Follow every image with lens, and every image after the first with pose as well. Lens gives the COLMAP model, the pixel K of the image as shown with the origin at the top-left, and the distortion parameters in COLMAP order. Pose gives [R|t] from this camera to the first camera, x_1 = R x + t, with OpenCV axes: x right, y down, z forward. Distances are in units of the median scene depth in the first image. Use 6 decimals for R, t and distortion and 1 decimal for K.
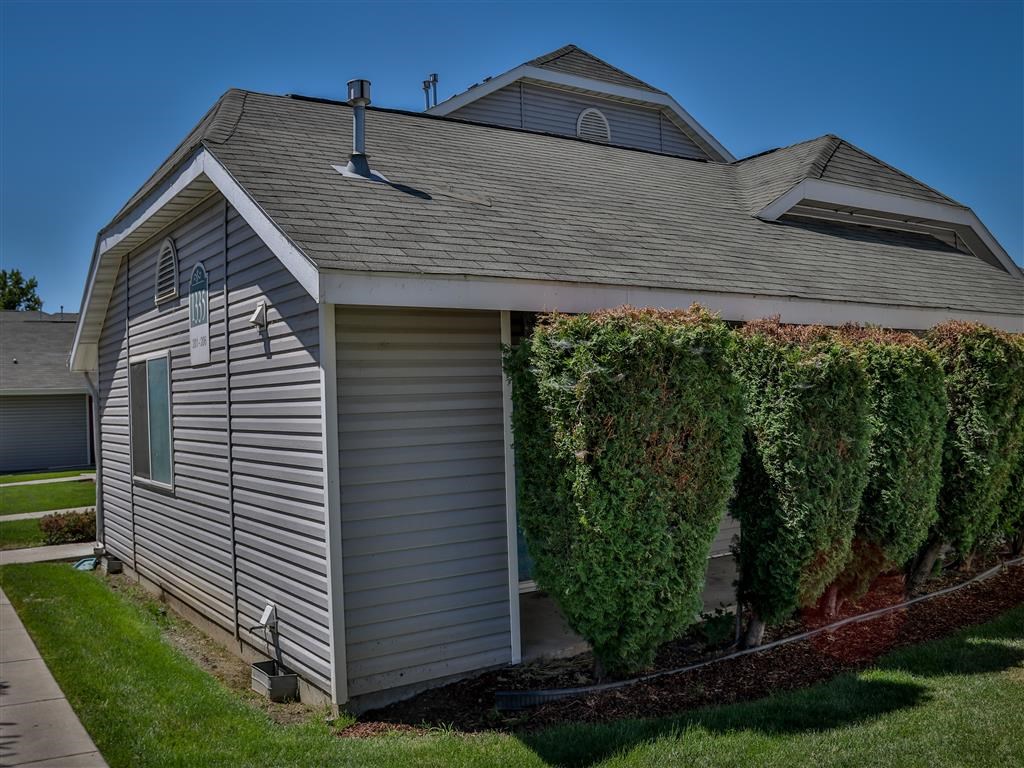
lens RADIAL K [[979.0, 0, 498.1], [0, 979.0, 383.2], [0, 0, 1]] dist [-0.179842, 0.178027]
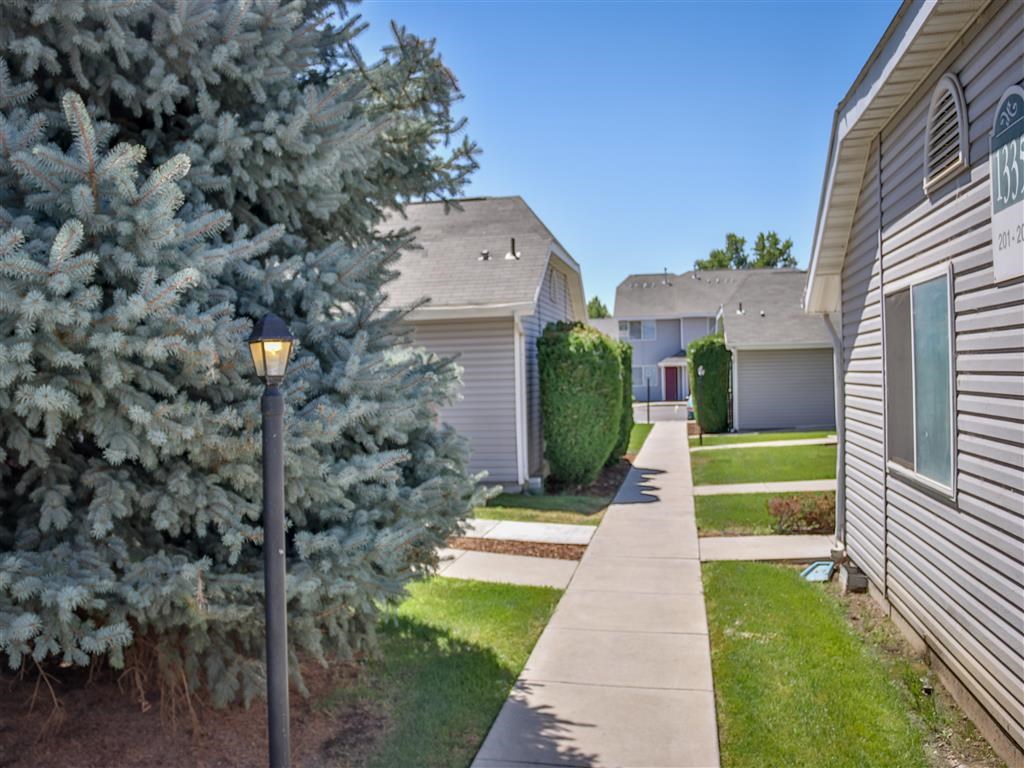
lens RADIAL K [[979.0, 0, 498.1], [0, 979.0, 383.2], [0, 0, 1]] dist [-0.179842, 0.178027]
pose [[0.730932, 0.021212, -0.682120, -0.121787], [0.009530, 0.999102, 0.041281, 0.011196], [0.682383, -0.036674, 0.730074, 0.315680]]
